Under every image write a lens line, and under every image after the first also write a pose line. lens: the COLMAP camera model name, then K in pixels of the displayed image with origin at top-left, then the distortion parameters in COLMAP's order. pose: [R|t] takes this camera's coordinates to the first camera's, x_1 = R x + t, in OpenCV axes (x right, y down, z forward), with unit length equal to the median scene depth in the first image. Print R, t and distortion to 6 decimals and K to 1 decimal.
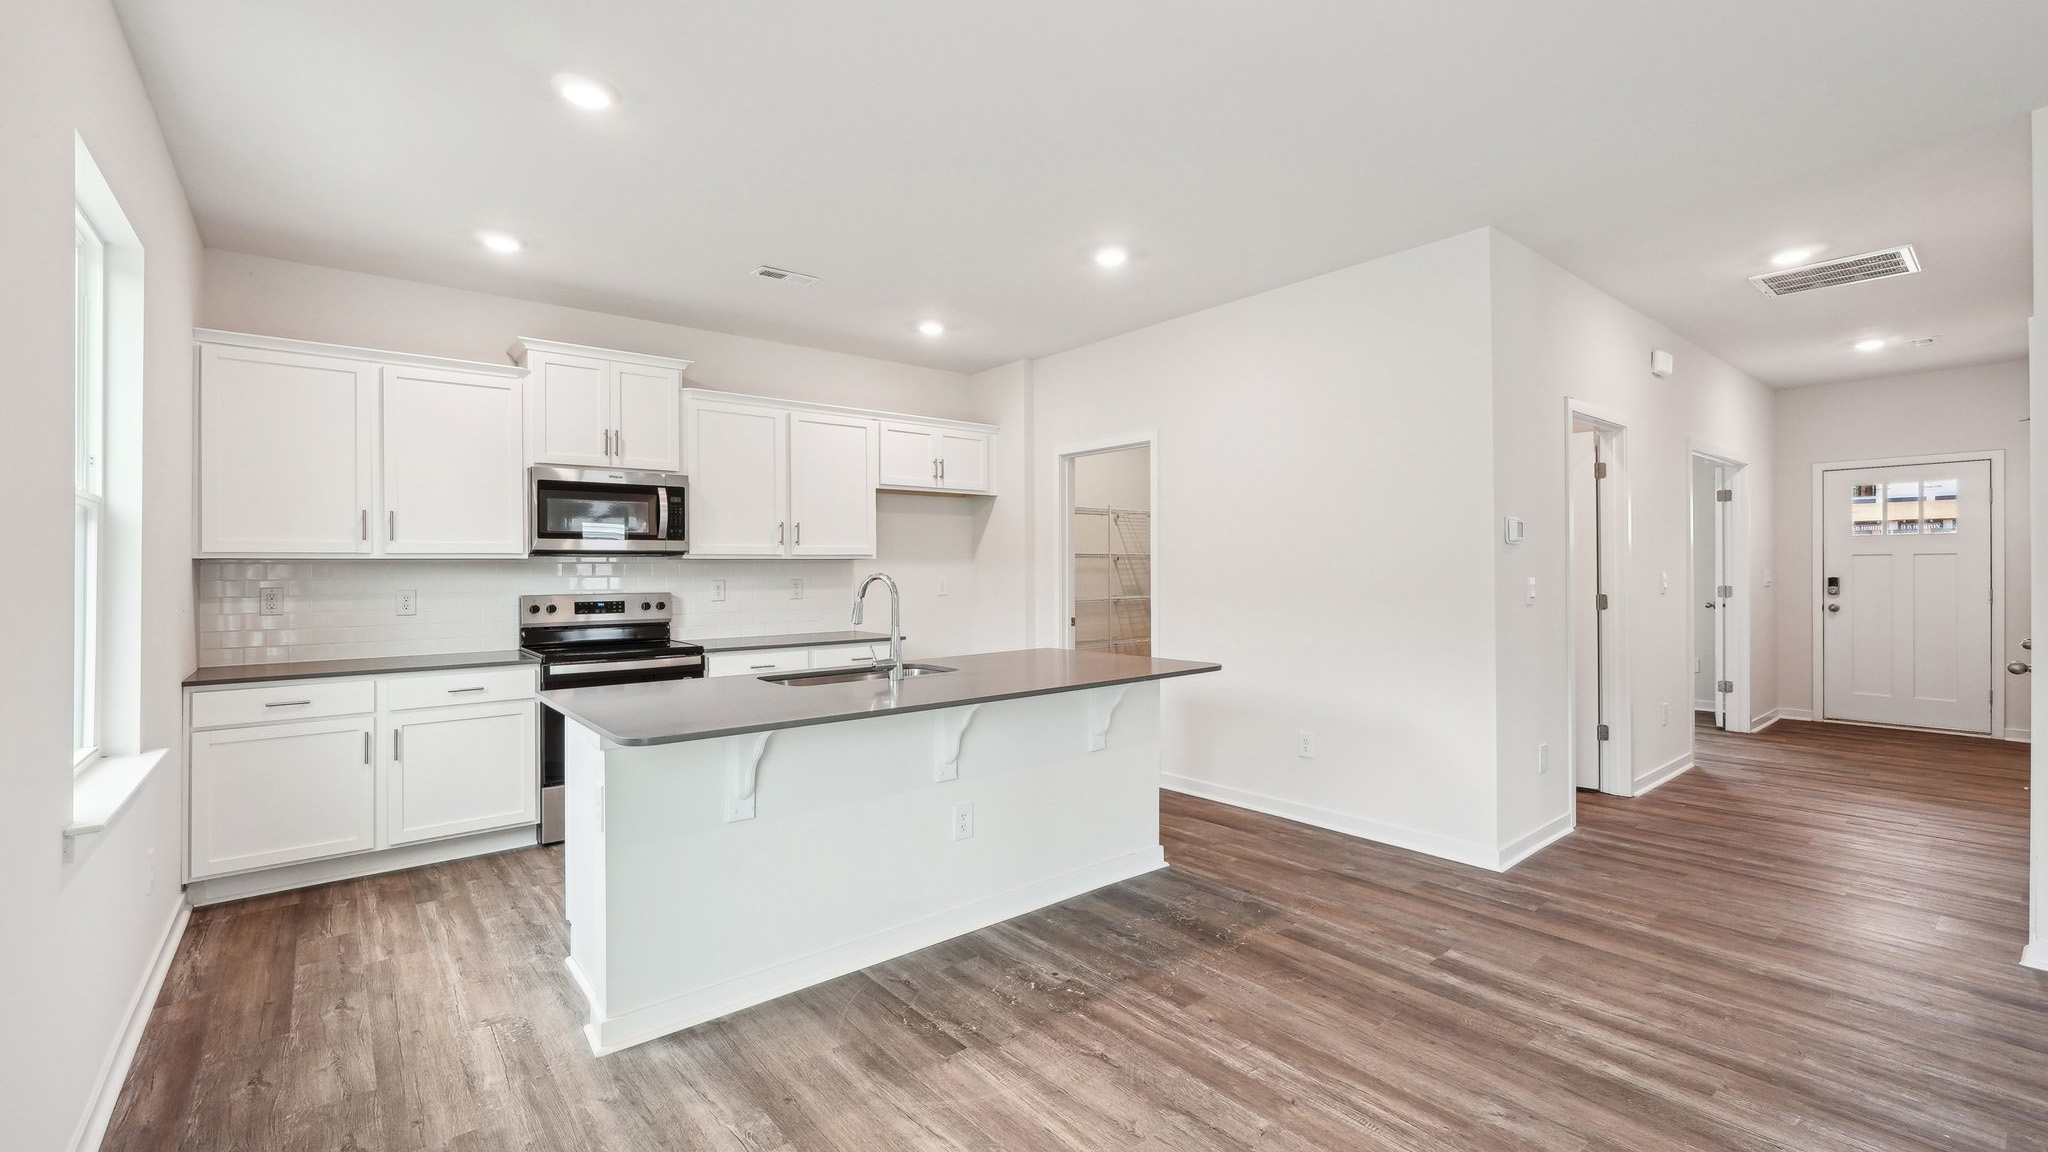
lens RADIAL K [[862.4, 0, 1026.6], [0, 862.4, 567.1], [0, 0, 1]] dist [-0.006470, 0.000167]
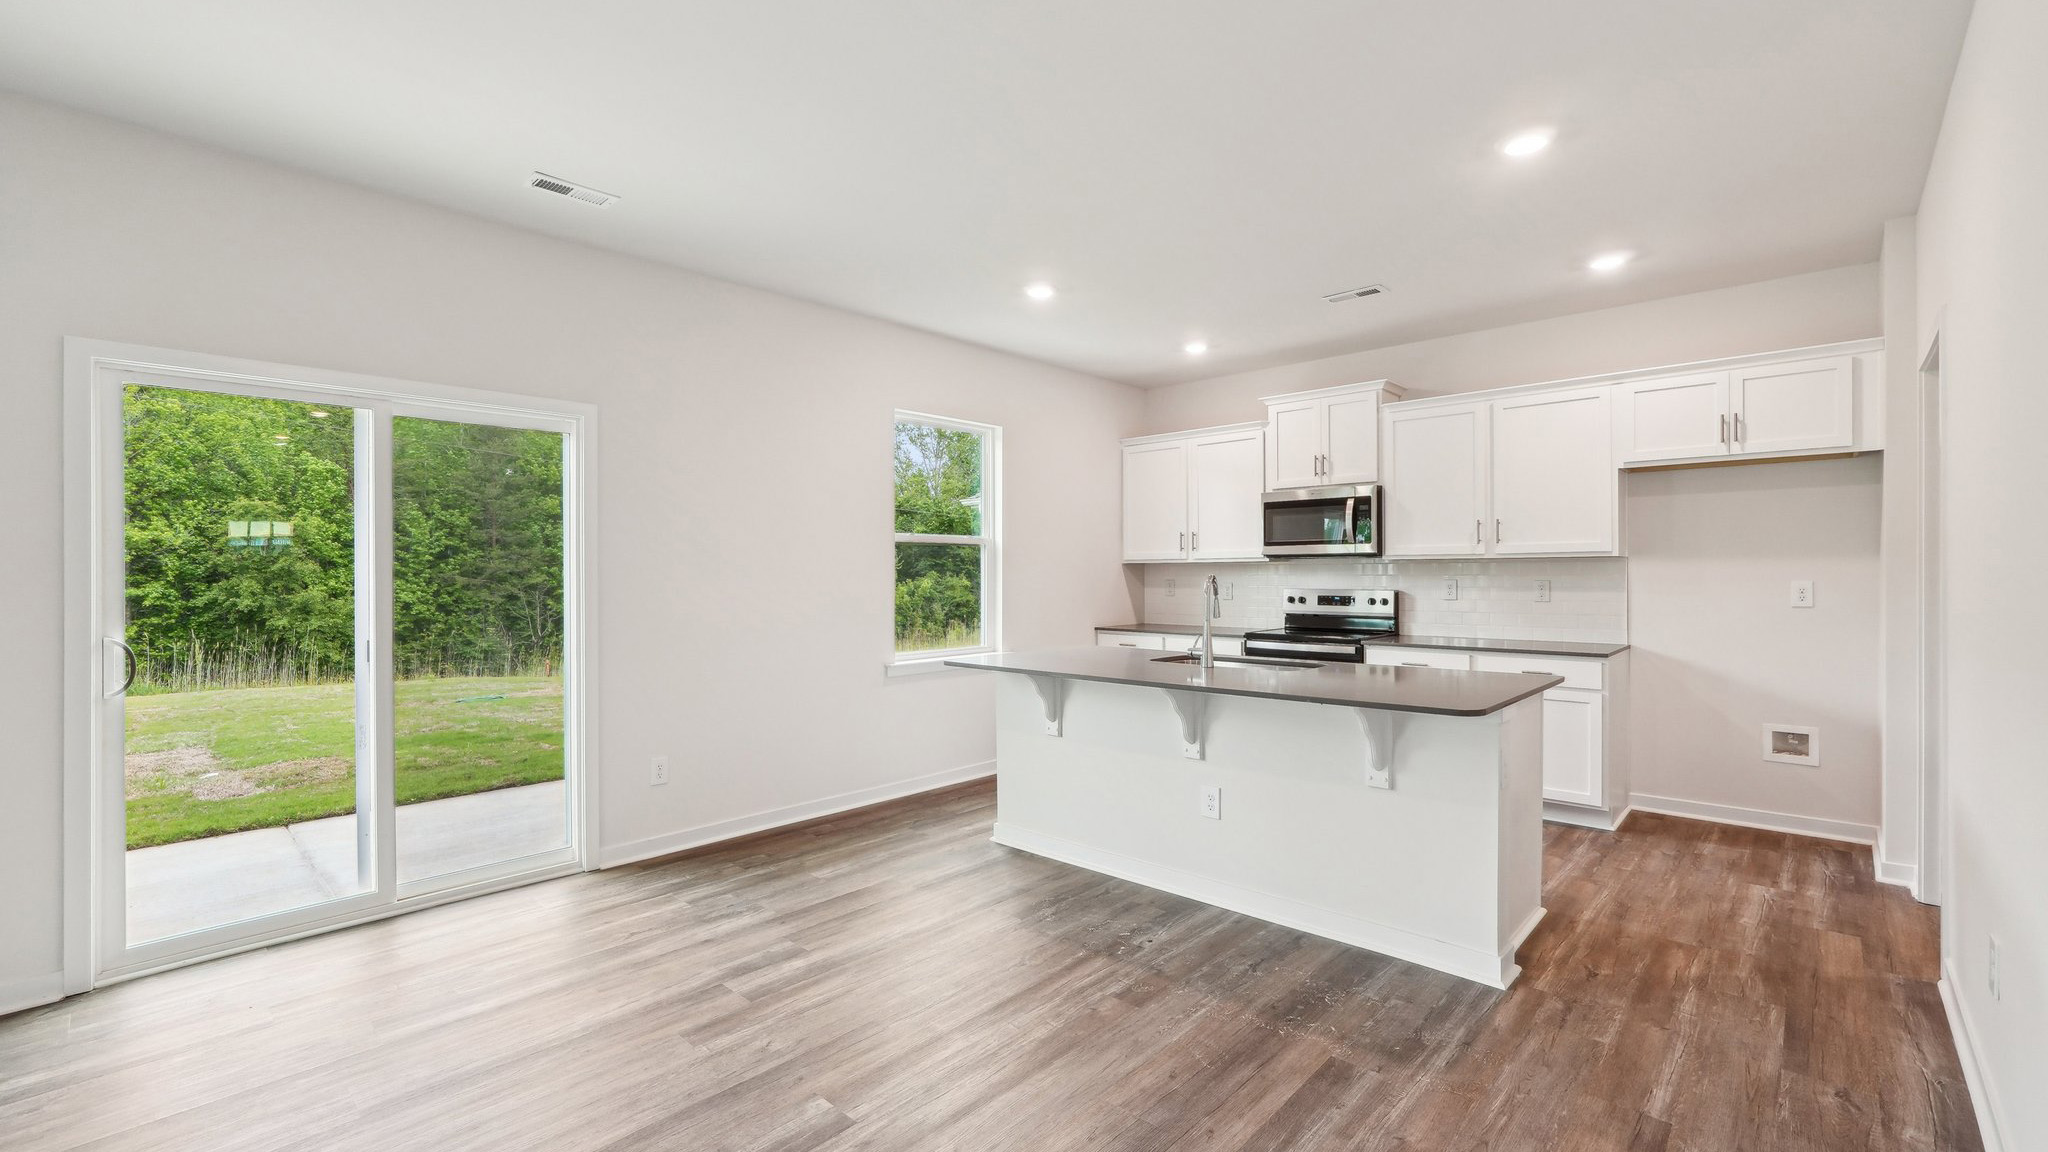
lens RADIAL K [[861.0, 0, 1037.4], [0, 861.0, 573.2], [0, 0, 1]] dist [-0.012799, 0.005464]
pose [[0.138942, 0.006422, -0.990280, 0.715120], [0.005717, 0.999957, 0.007287, -0.003497], [0.990284, -0.006674, 0.138899, 0.463612]]
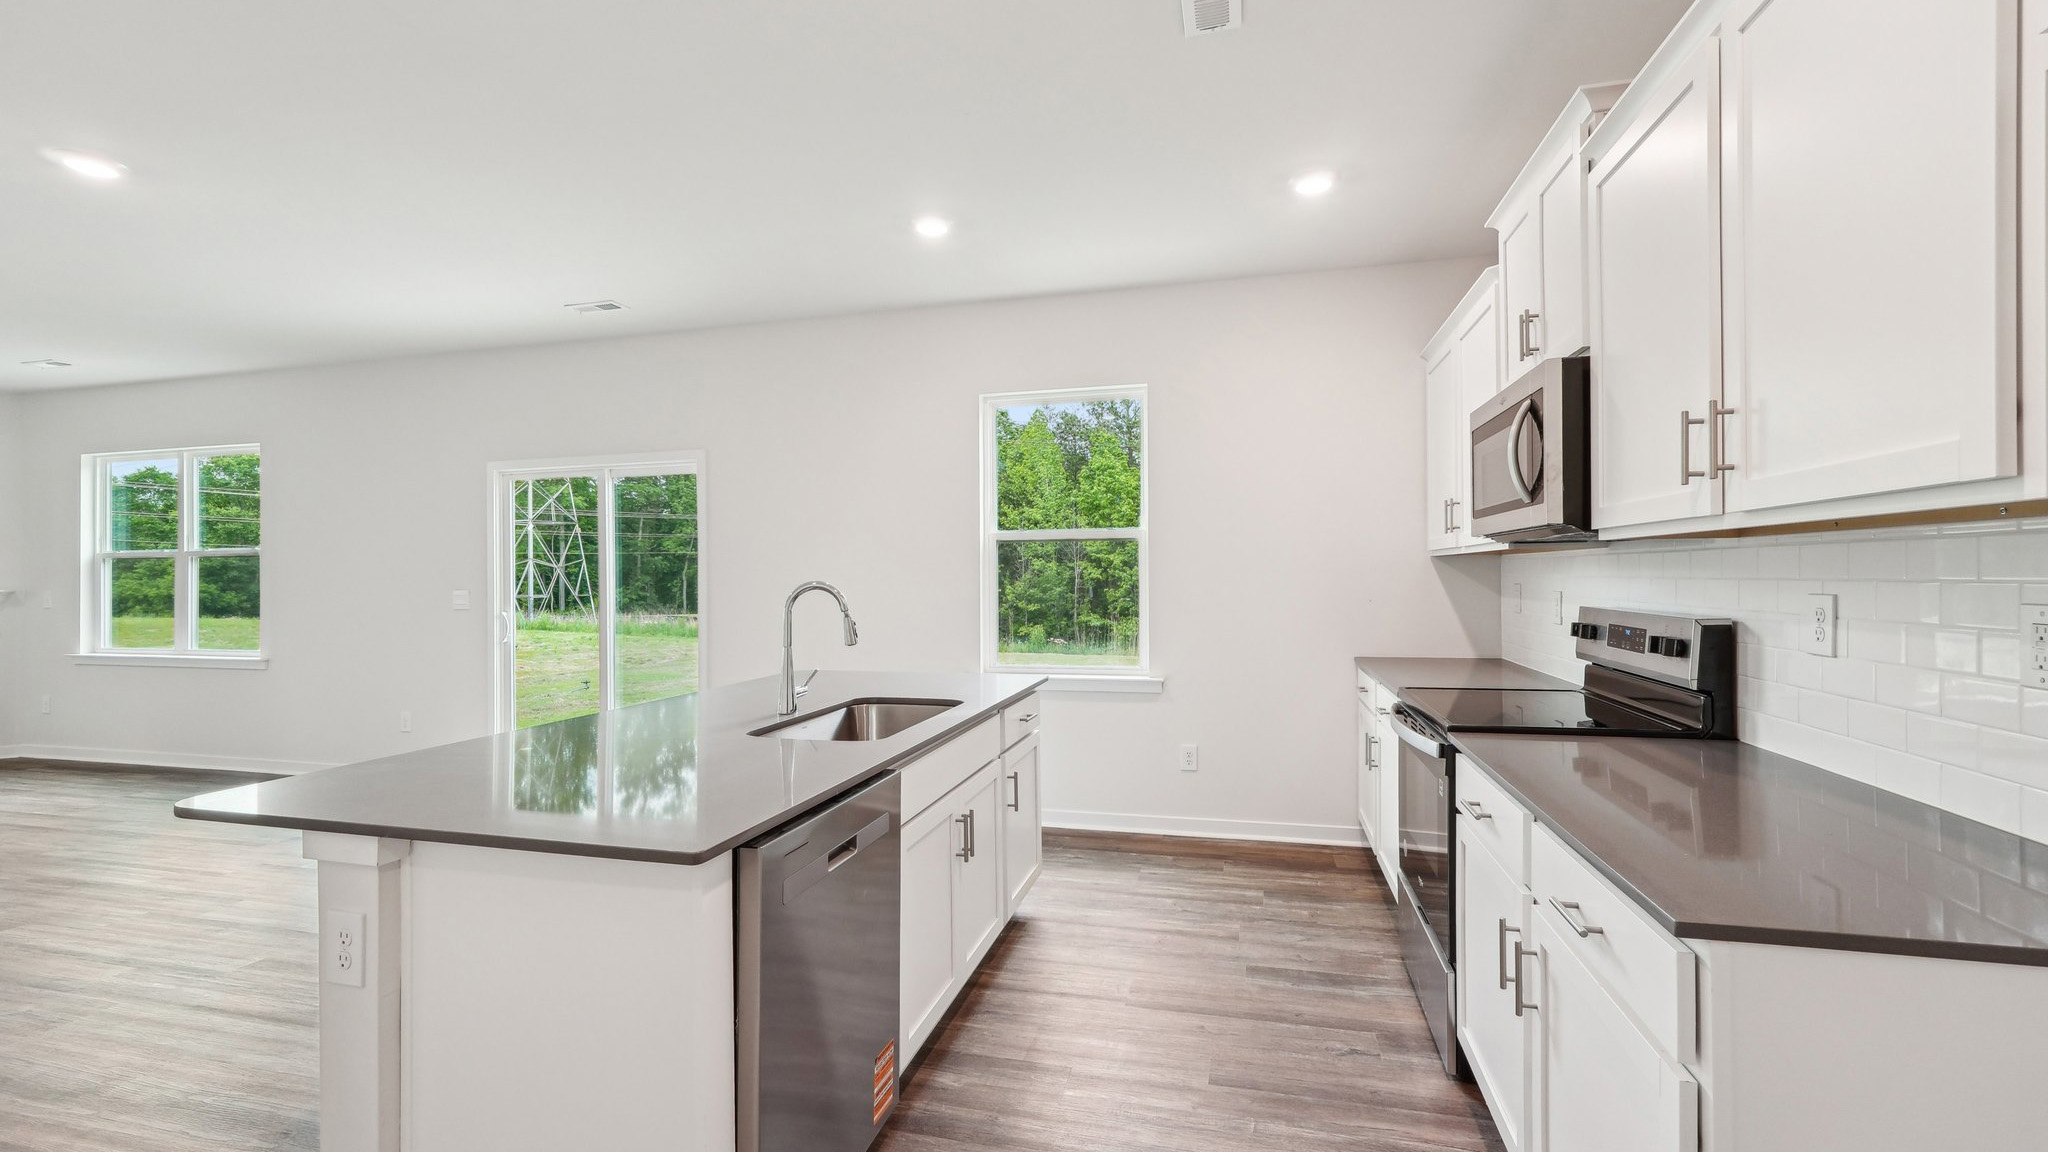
lens RADIAL K [[861.0, 0, 1024.5], [0, 861.0, 574.9], [0, 0, 1]] dist [-0.012799, 0.005464]
pose [[-0.807265, 0.014762, -0.590005, 0.108032], [0.016906, 0.999855, 0.001885, 0.001915], [0.589947, -0.008454, -0.807398, 1.339878]]
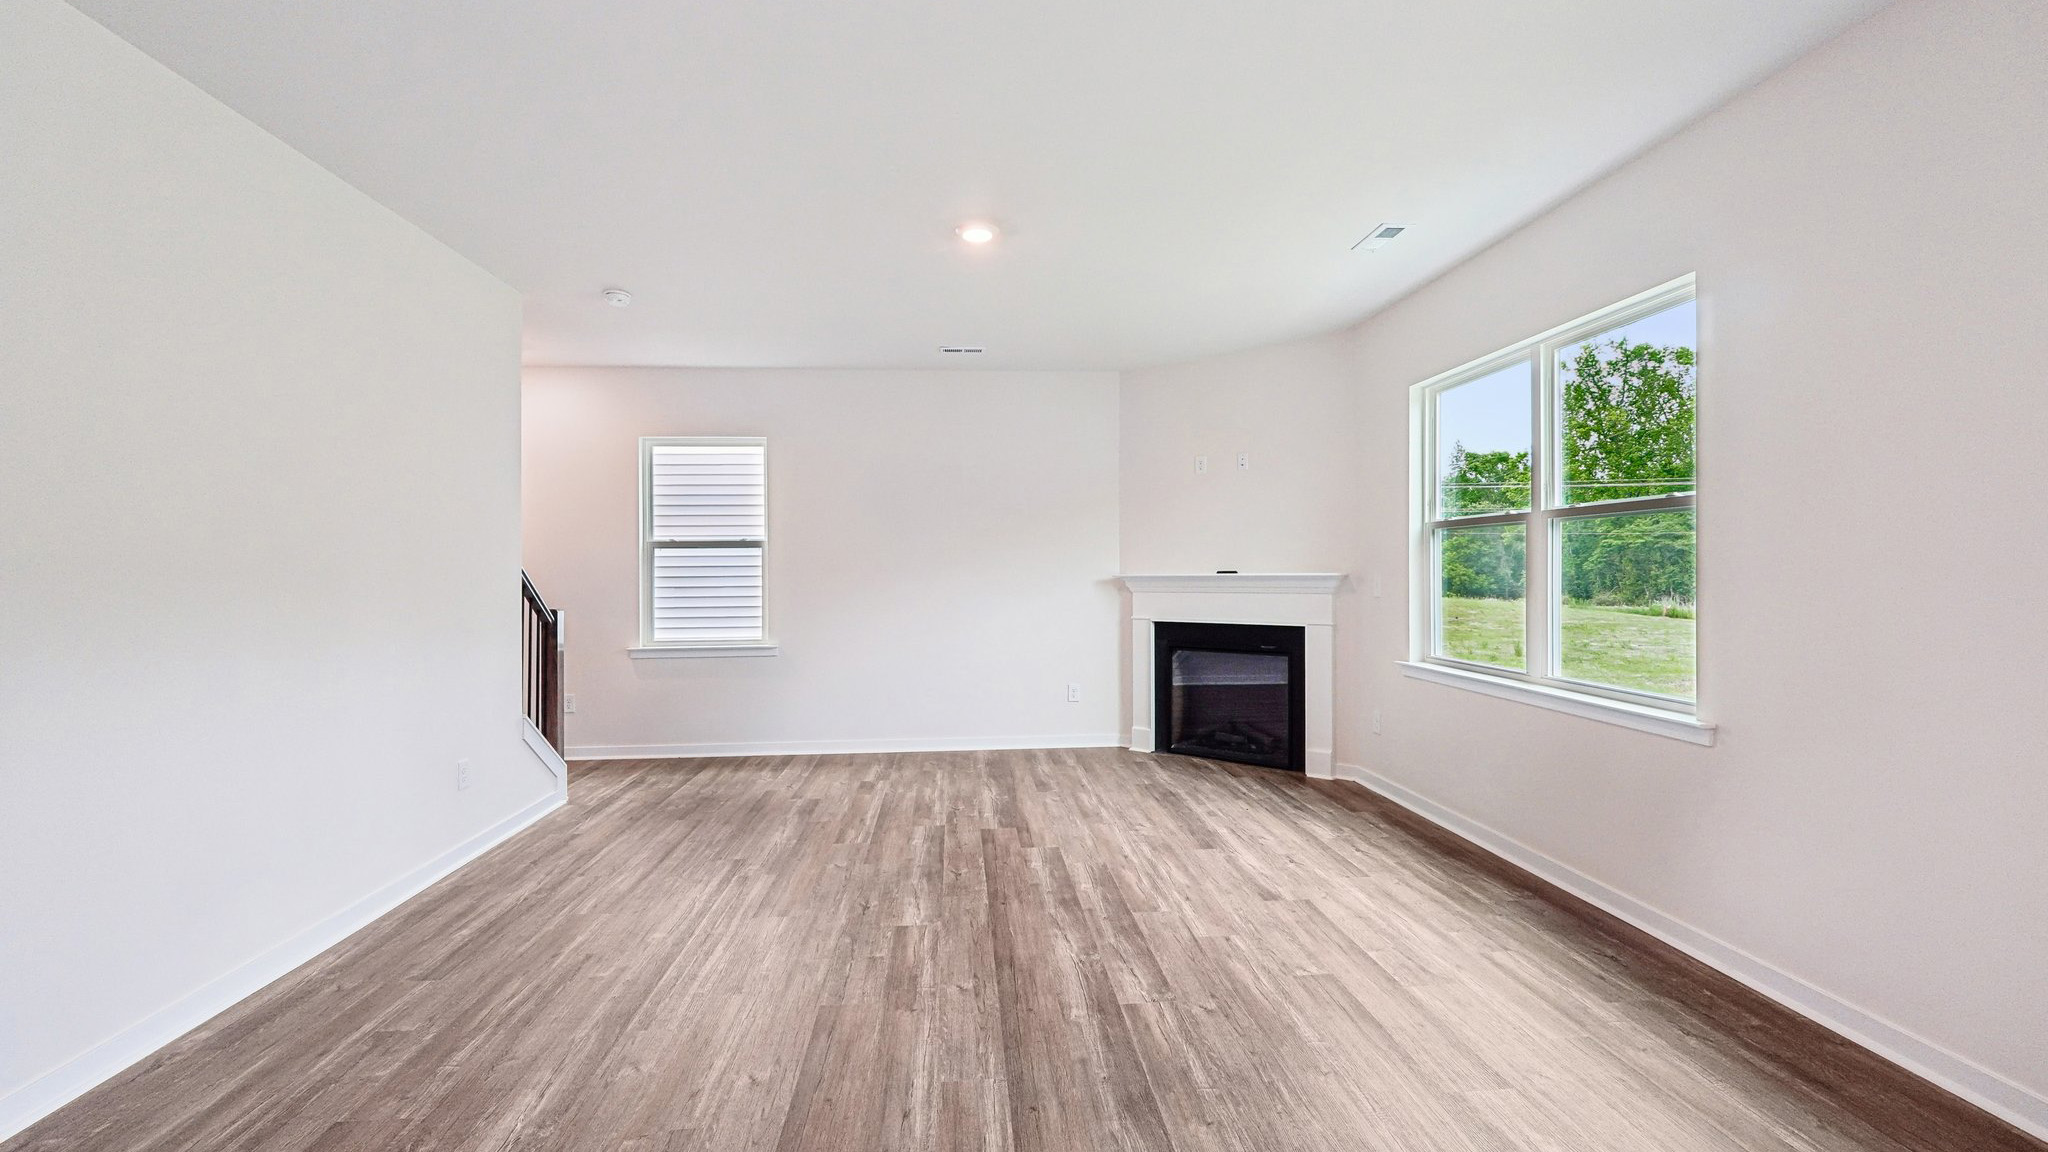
lens RADIAL K [[861.0, 0, 1028.6], [0, 861.0, 573.9], [0, 0, 1]] dist [-0.012799, 0.005464]
pose [[-0.825708, 0.013354, 0.563940, 0.346095], [0.013762, 0.999899, -0.003527, 0.000906], [-0.563930, 0.004848, -0.825808, 0.323820]]
